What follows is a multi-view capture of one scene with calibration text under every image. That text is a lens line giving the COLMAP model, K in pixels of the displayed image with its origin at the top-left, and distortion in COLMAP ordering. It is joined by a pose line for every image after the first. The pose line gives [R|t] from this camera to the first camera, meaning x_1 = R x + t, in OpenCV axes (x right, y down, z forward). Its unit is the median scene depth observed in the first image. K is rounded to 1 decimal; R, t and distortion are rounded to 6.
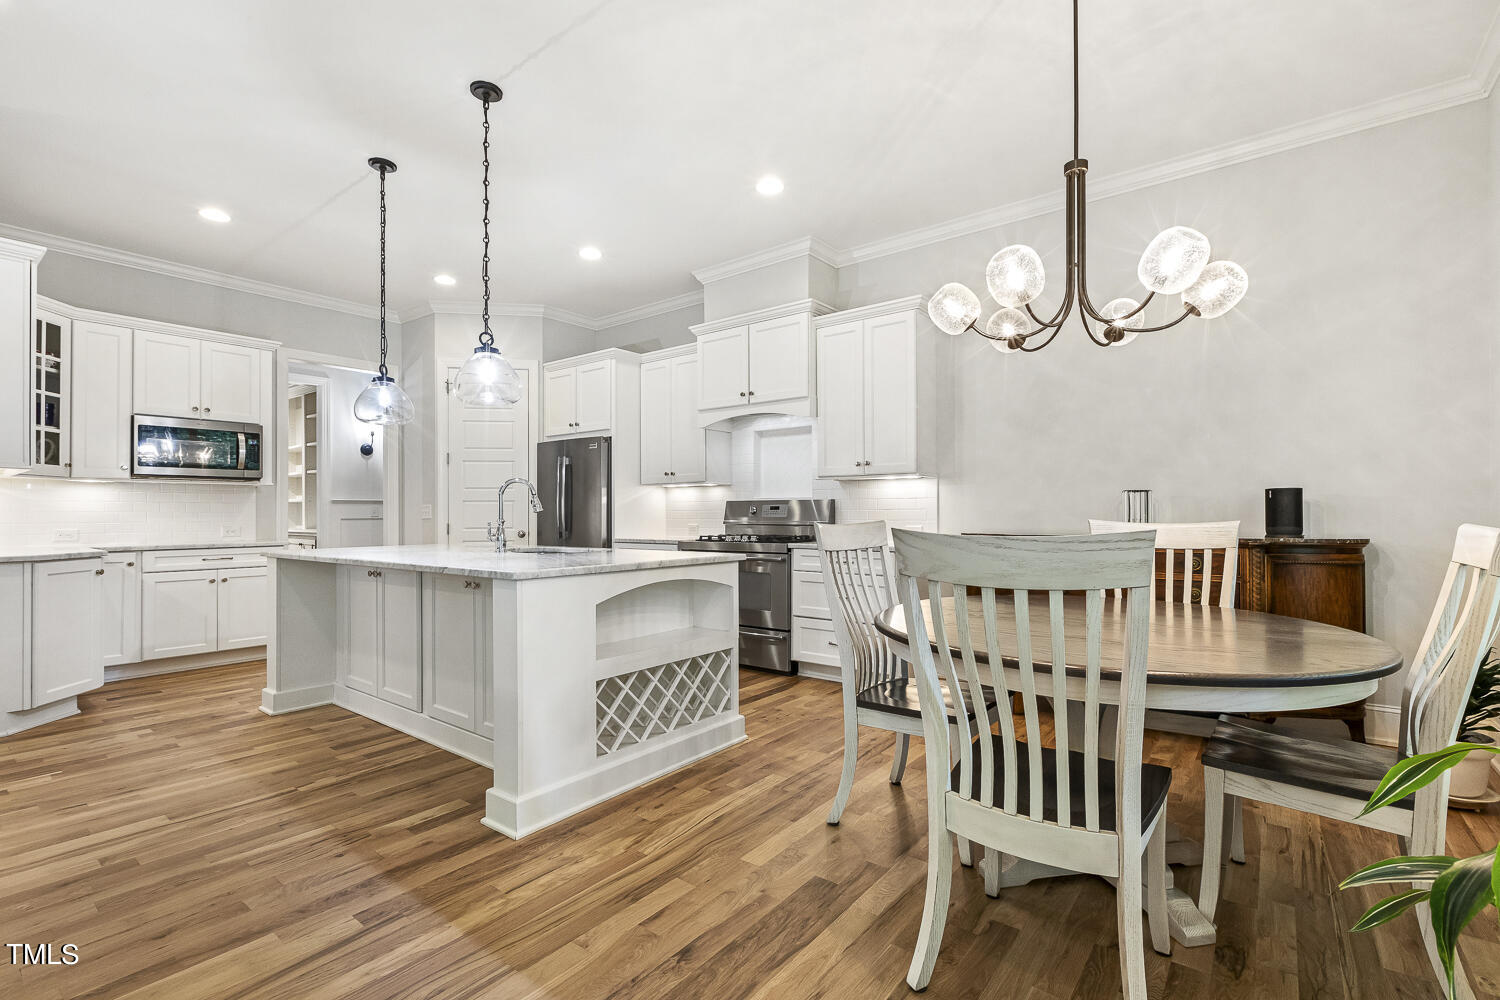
lens RADIAL K [[674.4, 0, 748.7], [0, 674.4, 505.9], [0, 0, 1]] dist [-0.002920, -0.000106]
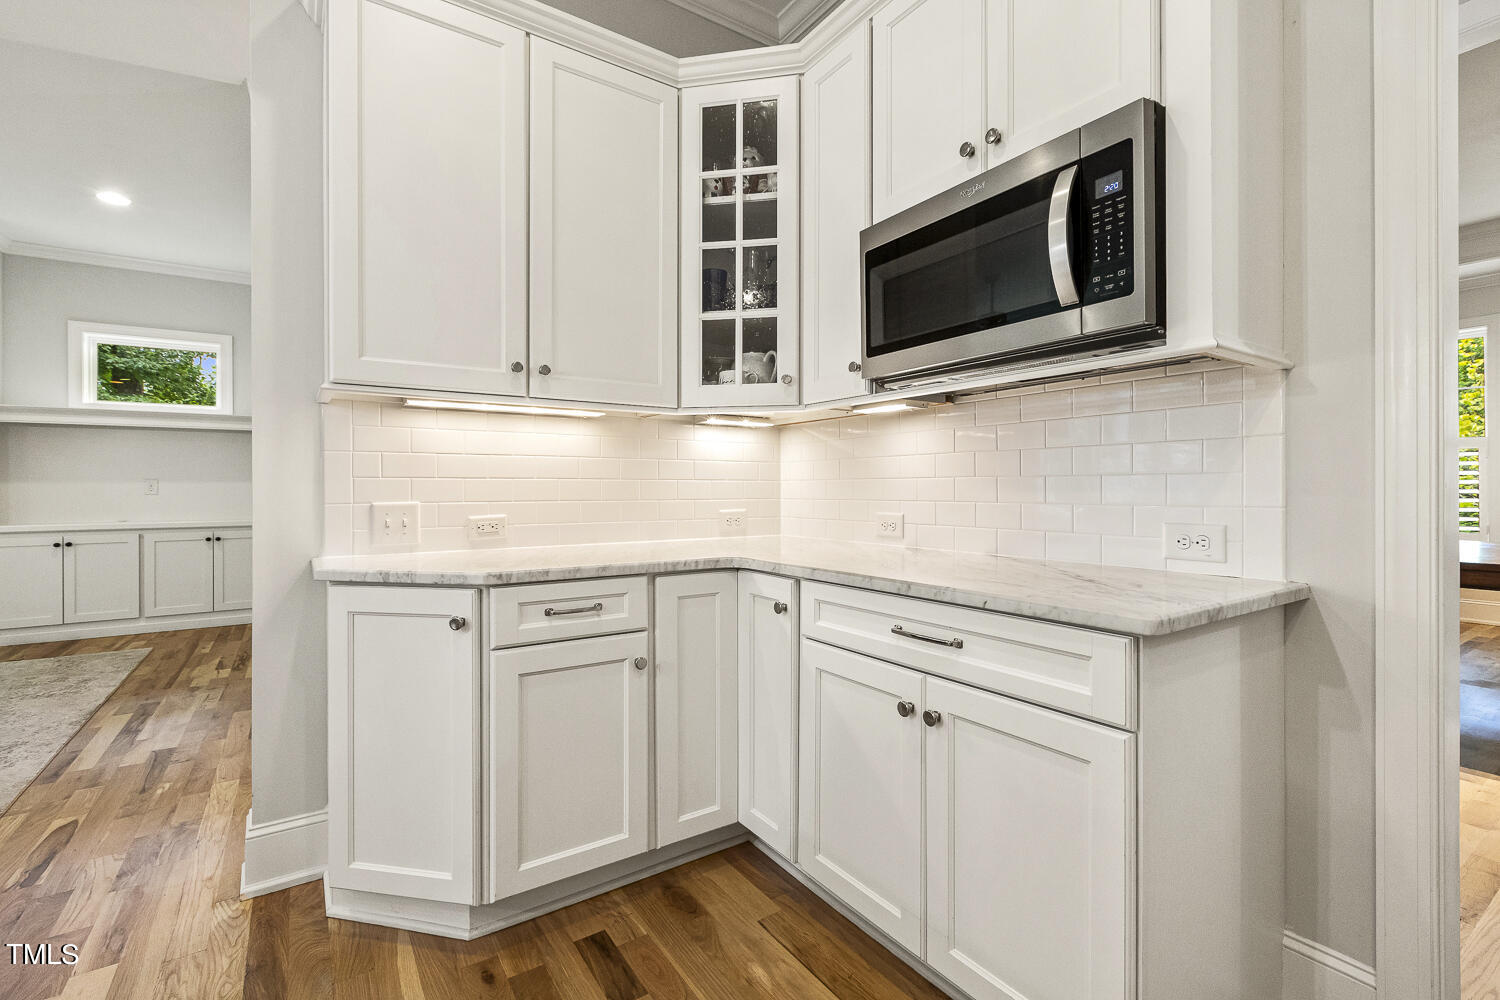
lens RADIAL K [[674.4, 0, 749.9], [0, 674.4, 494.6], [0, 0, 1]] dist [-0.002920, -0.000106]
pose [[-0.309039, 0.006626, -0.951026, -0.544072], [0.009951, 0.999944, 0.003734, 0.018977], [0.950997, -0.008310, -0.309087, 1.120043]]
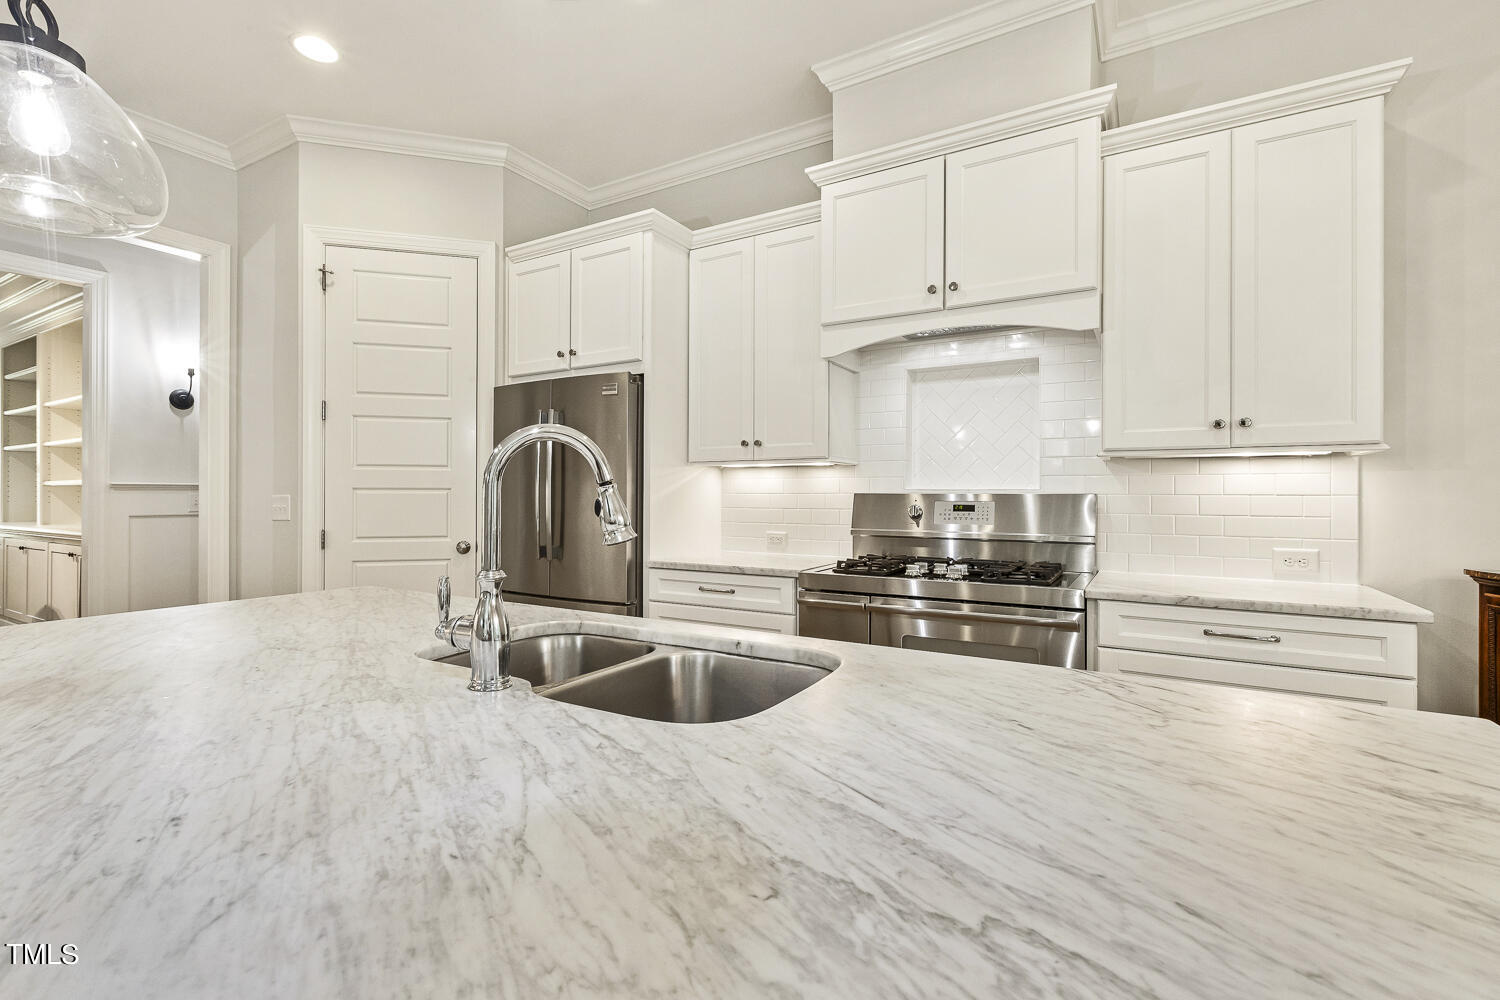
lens RADIAL K [[674.4, 0, 749.7], [0, 674.4, 499.7], [0, 0, 1]] dist [-0.002920, -0.000106]
pose [[0.991072, 0.010486, 0.132916, -0.189658], [-0.011448, 0.999913, 0.006478, -0.004960], [-0.132837, -0.007942, 0.991106, 0.444873]]
